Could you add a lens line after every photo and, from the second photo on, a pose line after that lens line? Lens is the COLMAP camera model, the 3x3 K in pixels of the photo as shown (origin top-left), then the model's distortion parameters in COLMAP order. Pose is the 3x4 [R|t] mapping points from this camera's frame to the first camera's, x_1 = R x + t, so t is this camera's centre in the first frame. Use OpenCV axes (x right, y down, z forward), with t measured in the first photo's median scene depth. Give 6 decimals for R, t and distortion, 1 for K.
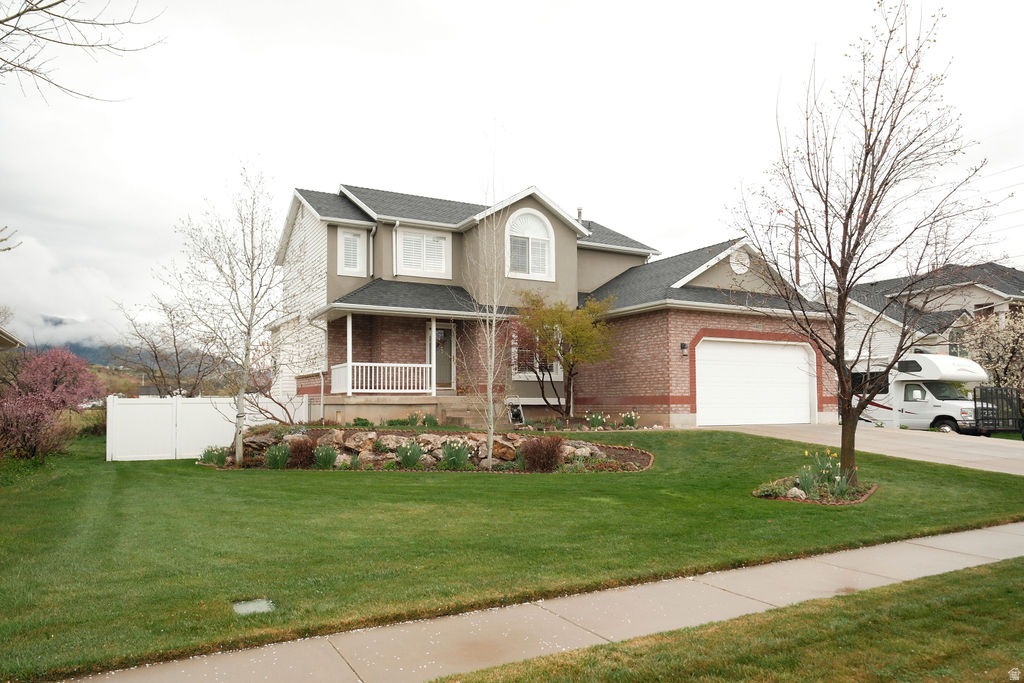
lens RADIAL K [[682.6, 0, 504.3], [0, 682.6, 374.8], [0, 0, 1]] dist [0.009088, 0.001327]
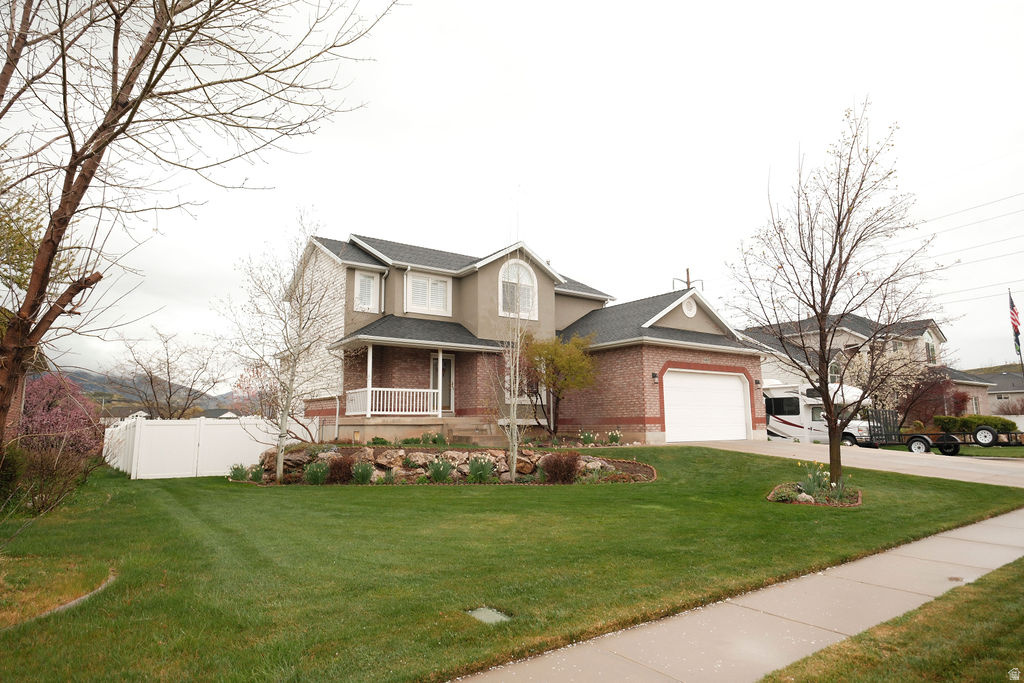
lens RADIAL K [[578.9, 0, 512.8], [0, 578.9, 339.7], [0, 0, 1]] dist [-0.002437, 0.001489]
pose [[0.991674, 0.015610, 0.127828, -0.109295], [-0.002378, 0.994676, -0.103021, 0.001105], [-0.128756, 0.101859, 0.986431, 0.015531]]
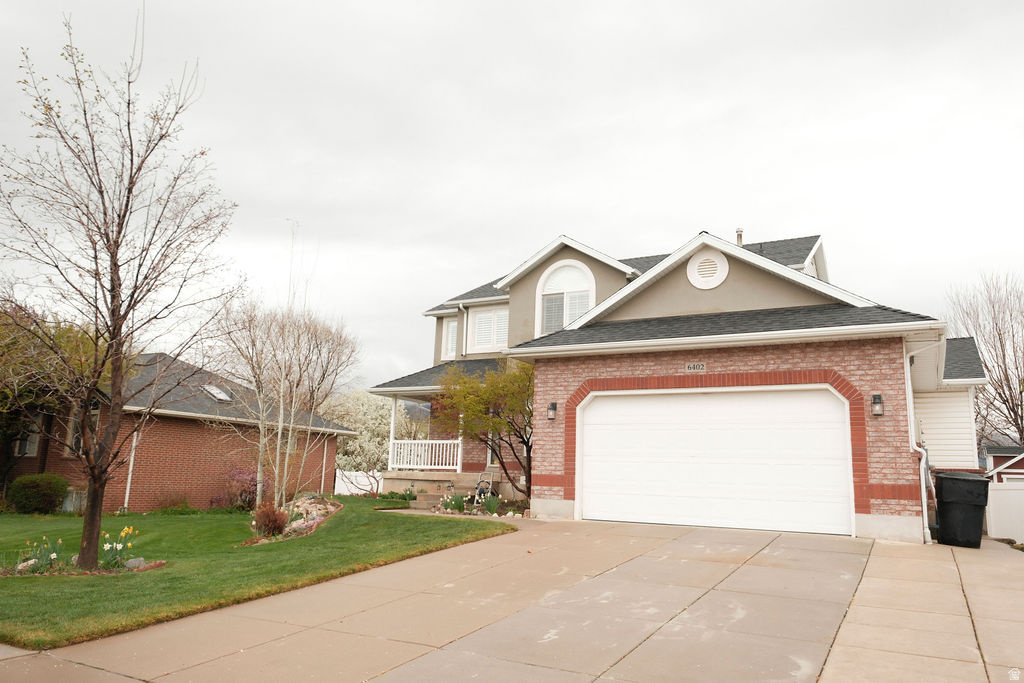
lens RADIAL K [[715.7, 0, 528.4], [0, 715.7, 339.4], [0, 0, 1]] dist [-0.003108, 0.008078]
pose [[0.558600, -0.140410, -0.817467, 0.830751], [0.001764, 0.985766, -0.168112, 0.015370], [0.829436, 0.092465, 0.550897, 0.503592]]
